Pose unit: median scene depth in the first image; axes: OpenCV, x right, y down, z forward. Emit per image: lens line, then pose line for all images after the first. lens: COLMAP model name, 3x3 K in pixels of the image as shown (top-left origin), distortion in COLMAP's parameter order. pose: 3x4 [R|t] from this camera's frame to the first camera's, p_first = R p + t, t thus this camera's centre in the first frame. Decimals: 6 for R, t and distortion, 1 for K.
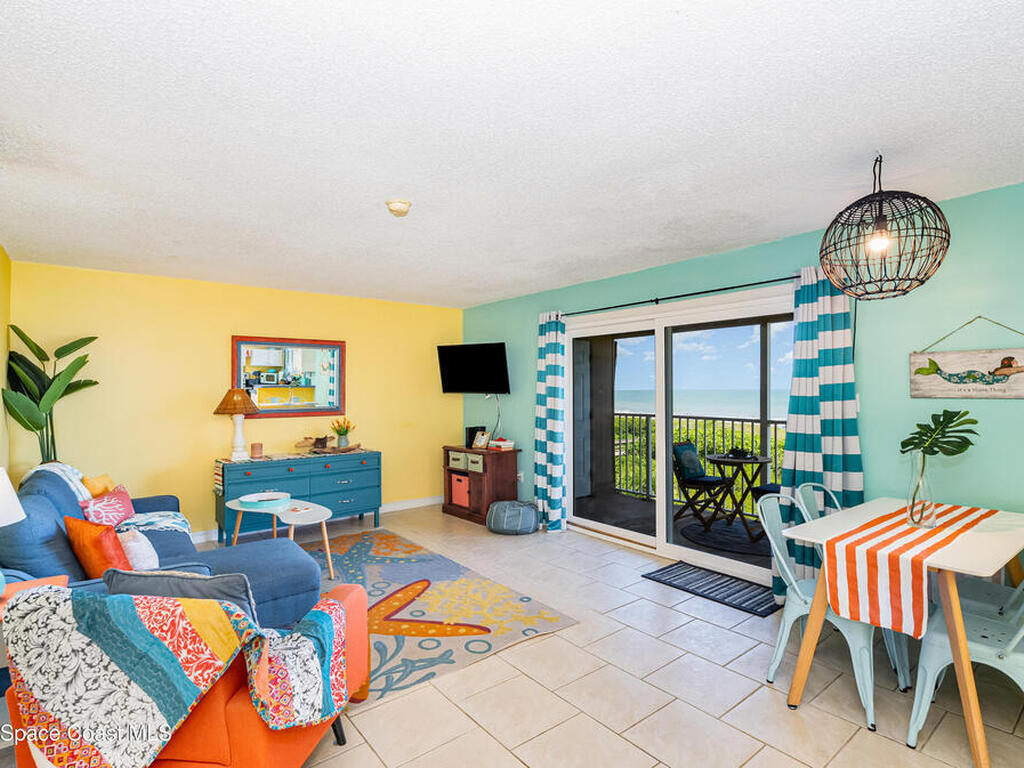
lens RADIAL K [[529.9, 0, 513.3], [0, 529.9, 384.3], [0, 0, 1]] dist [-0.003053, -0.000447]
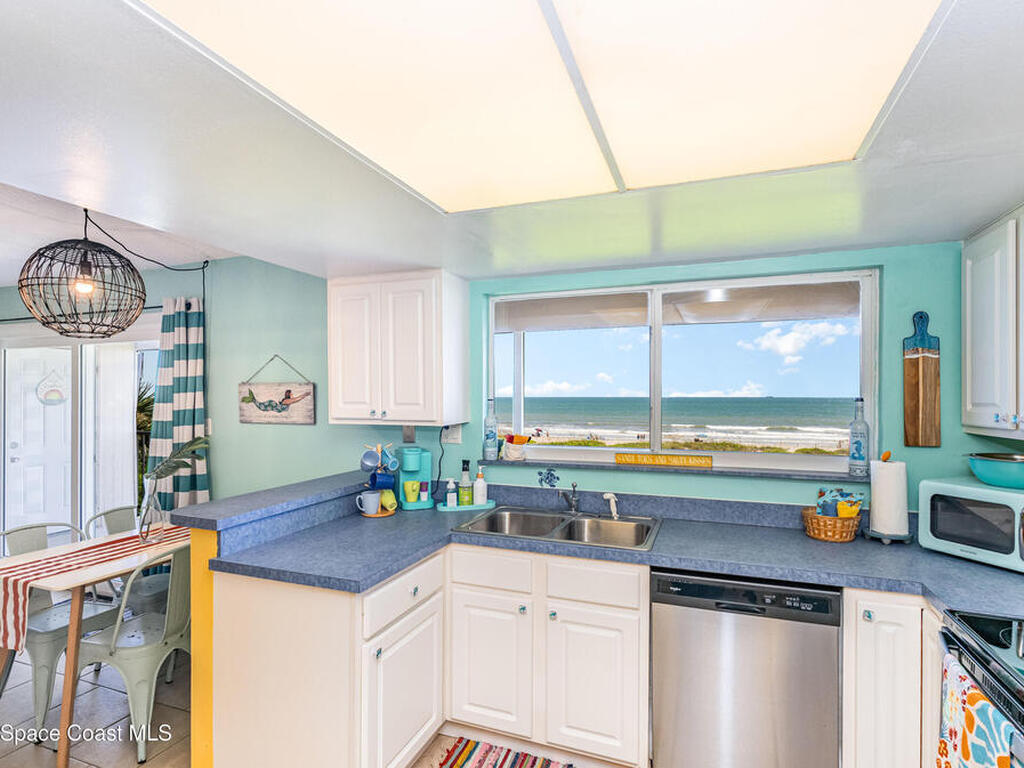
lens RADIAL K [[529.9, 0, 517.8], [0, 529.9, 393.3], [0, 0, 1]] dist [-0.003053, -0.000447]
pose [[0.859397, 0.008191, 0.511244, 0.733877], [-0.010749, 0.999940, 0.002048, -0.050094], [-0.511197, -0.007255, 0.859433, -0.311612]]
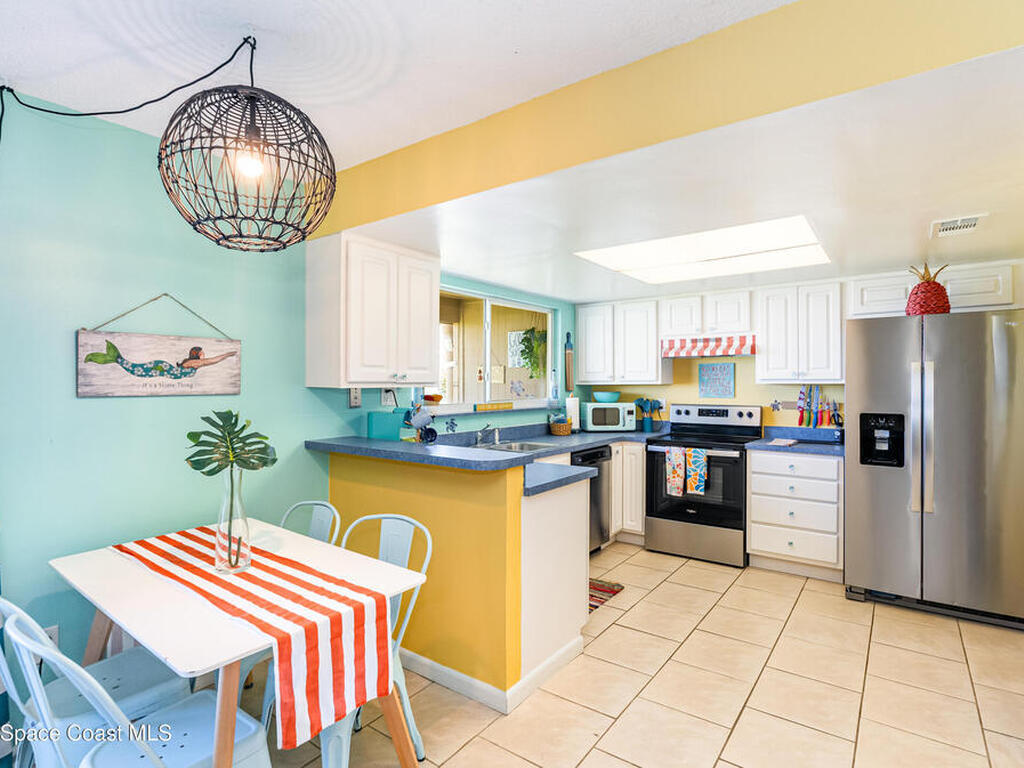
lens RADIAL K [[529.9, 0, 514.6], [0, 529.9, 384.6], [0, 0, 1]] dist [-0.003053, -0.000447]
pose [[-0.257401, 0.002535, 0.966301, -0.035991], [-0.007086, 0.999965, -0.004511, 0.009781], [-0.966279, -0.008009, -0.257374, 0.687503]]
